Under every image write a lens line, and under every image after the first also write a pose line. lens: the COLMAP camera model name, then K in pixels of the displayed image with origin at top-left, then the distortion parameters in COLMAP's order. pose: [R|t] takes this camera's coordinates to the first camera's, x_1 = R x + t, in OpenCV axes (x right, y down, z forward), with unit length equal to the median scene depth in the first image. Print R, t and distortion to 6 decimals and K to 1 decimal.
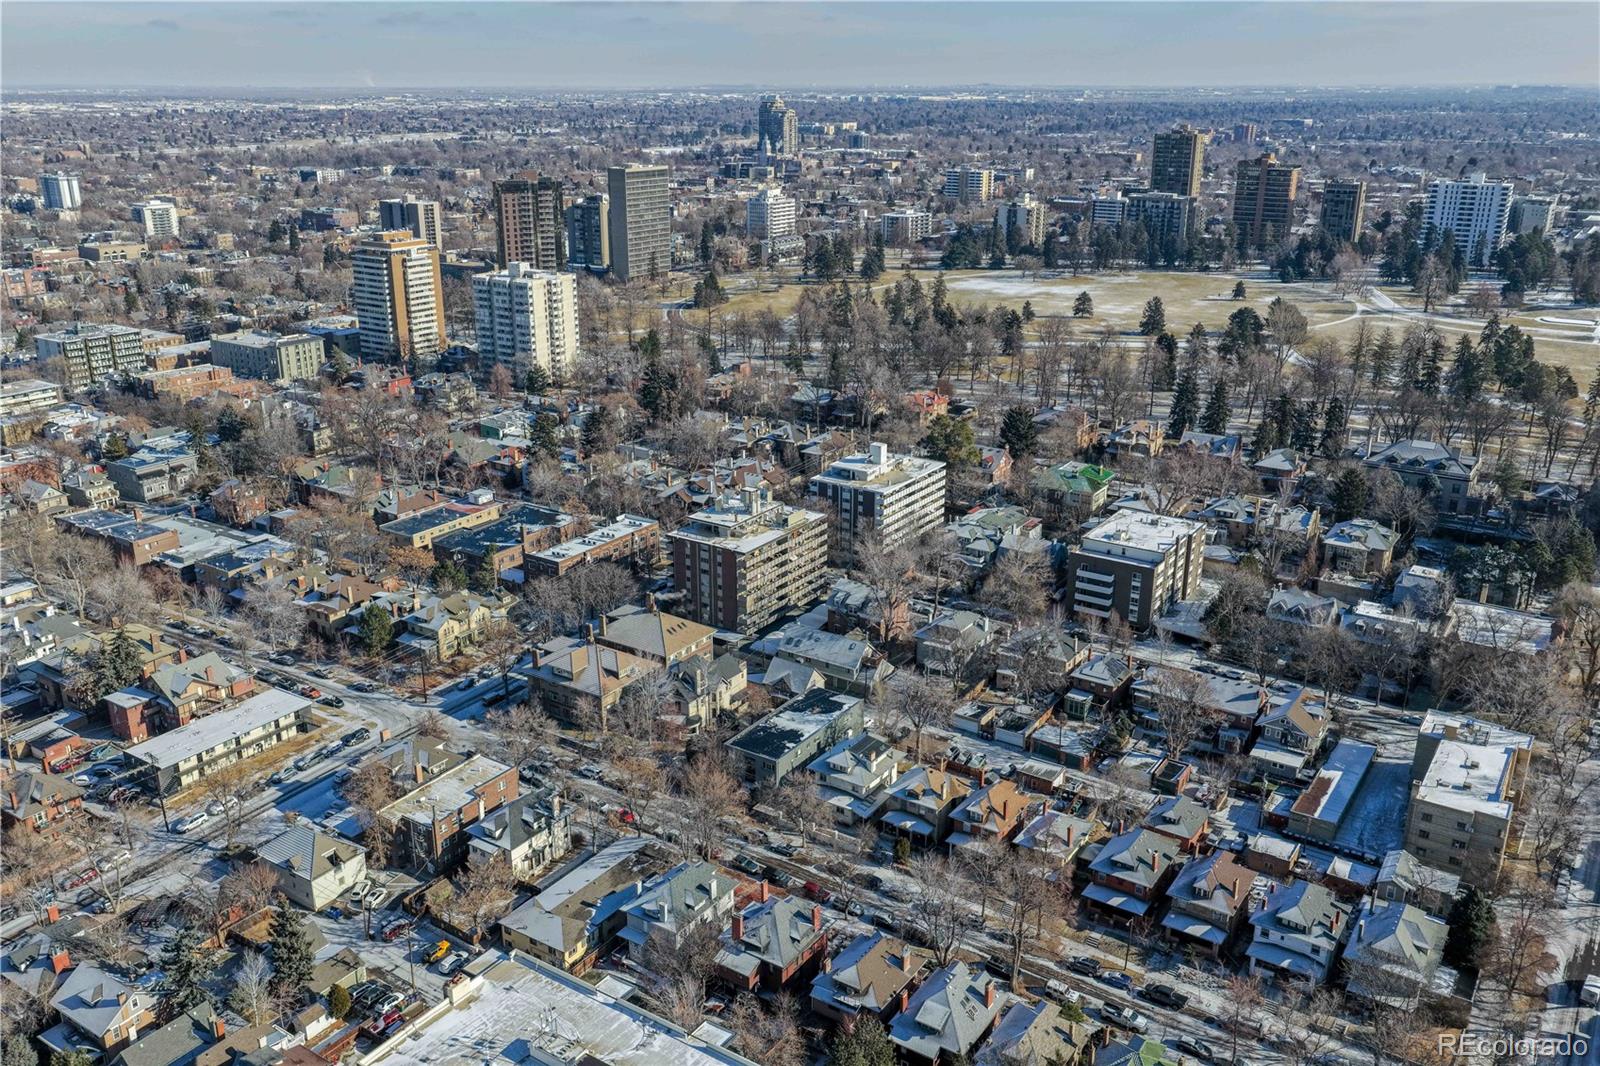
lens RADIAL K [[1316.2, 0, 805.4], [0, 1316.2, 530.4], [0, 0, 1]] dist [-0.009757, 0.026350]
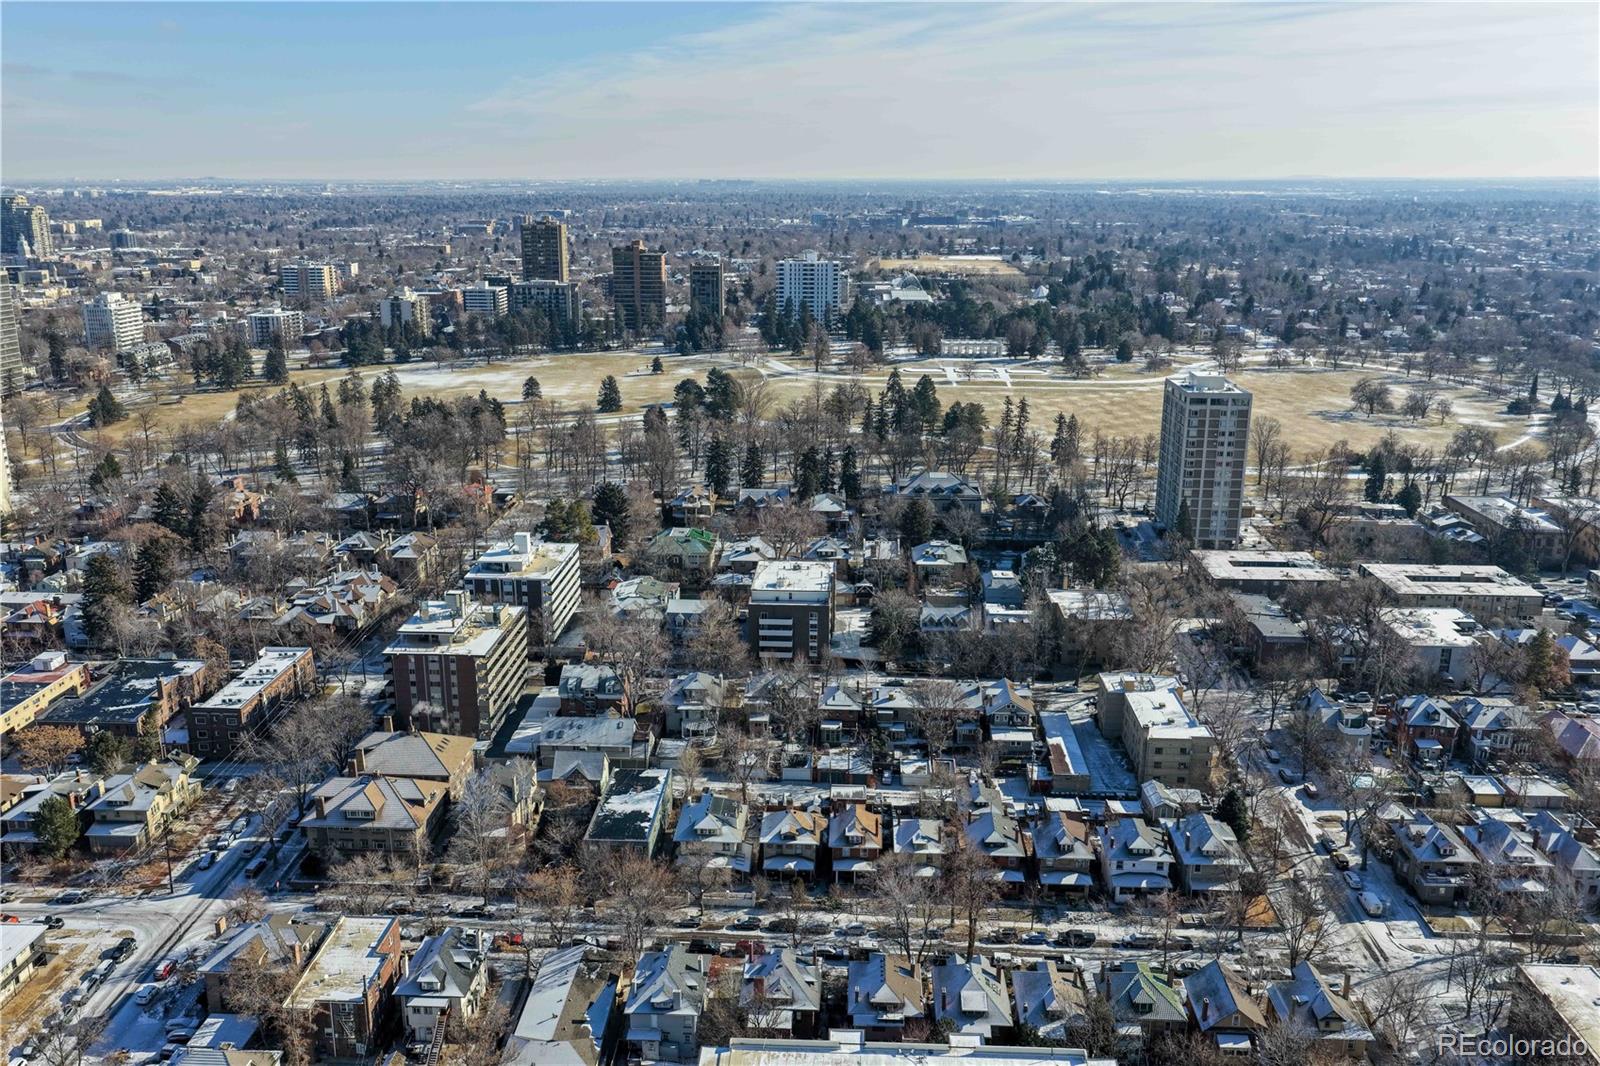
lens RADIAL K [[1316.2, 0, 801.0], [0, 1316.2, 531.2], [0, 0, 1]] dist [-0.009757, 0.026350]
pose [[0.858860, -0.132927, 0.494662, -0.313504], [0.164668, 0.986127, -0.020912, -0.014195], [-0.485020, 0.099415, 0.868834, 0.039597]]
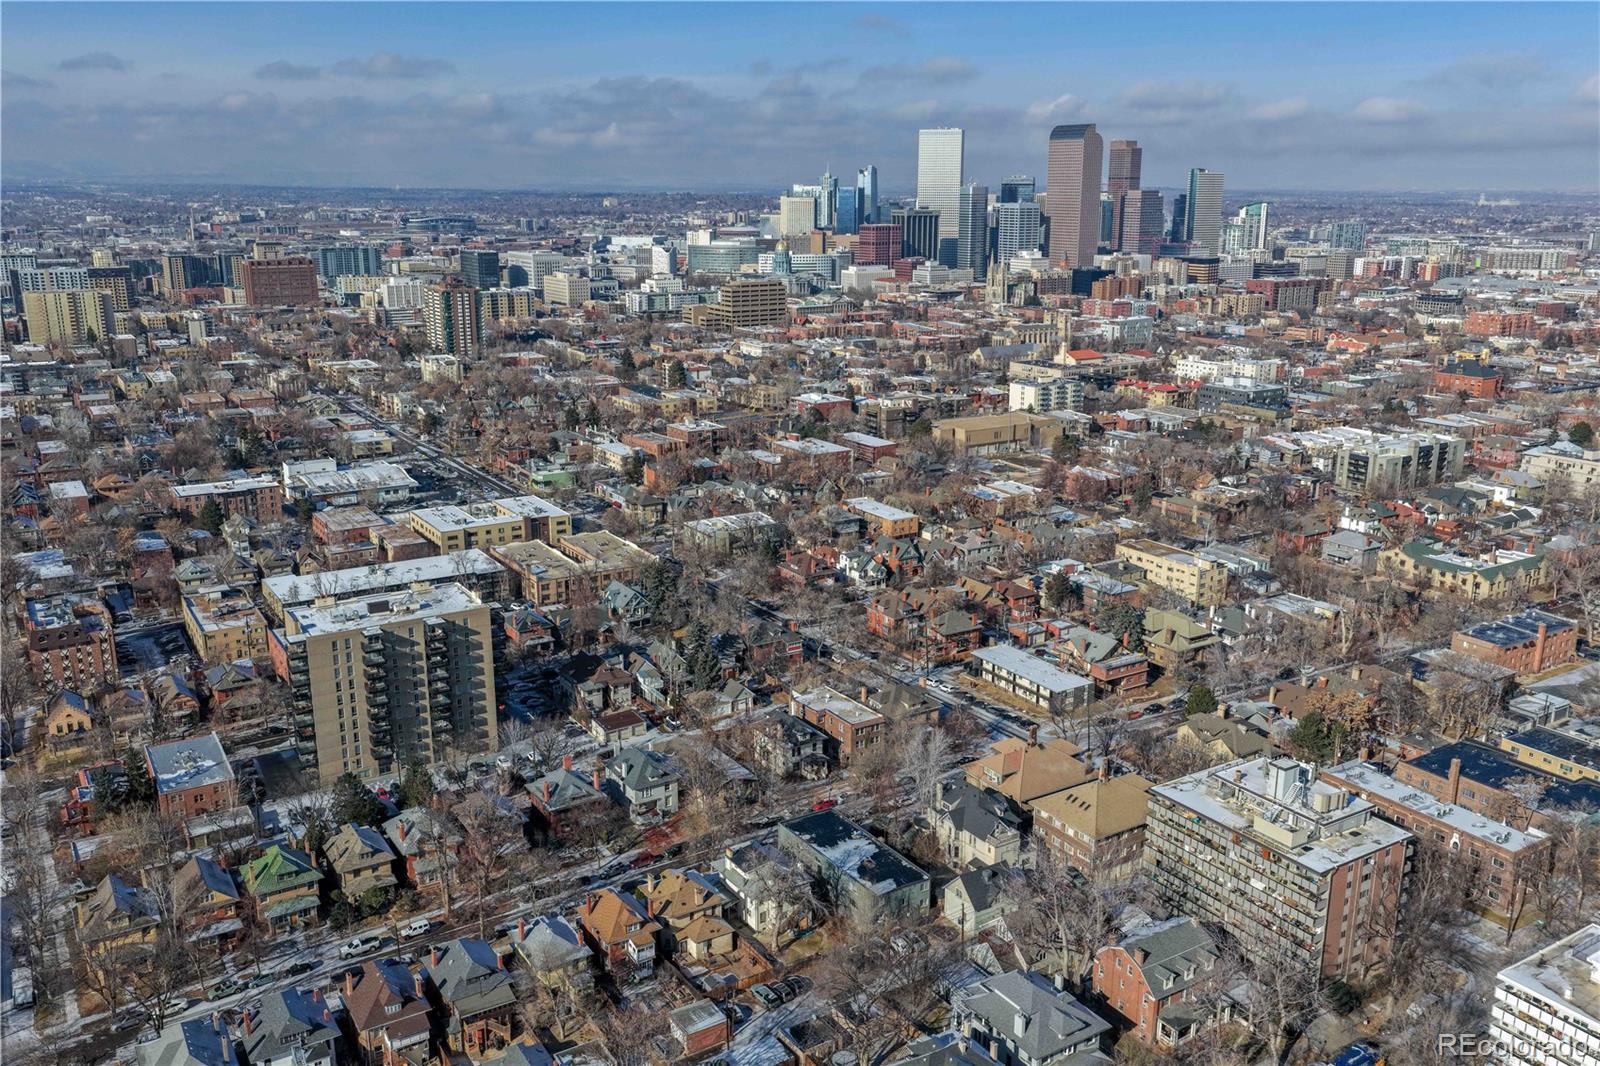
lens RADIAL K [[1316.2, 0, 799.0], [0, 1316.2, 533.0], [0, 0, 1]] dist [-0.009757, 0.026350]
pose [[-0.413528, 0.225258, -0.882187, 0.668548], [-0.294162, 0.883898, 0.363584, -0.325886], [0.861663, 0.409858, -0.299254, 0.994160]]
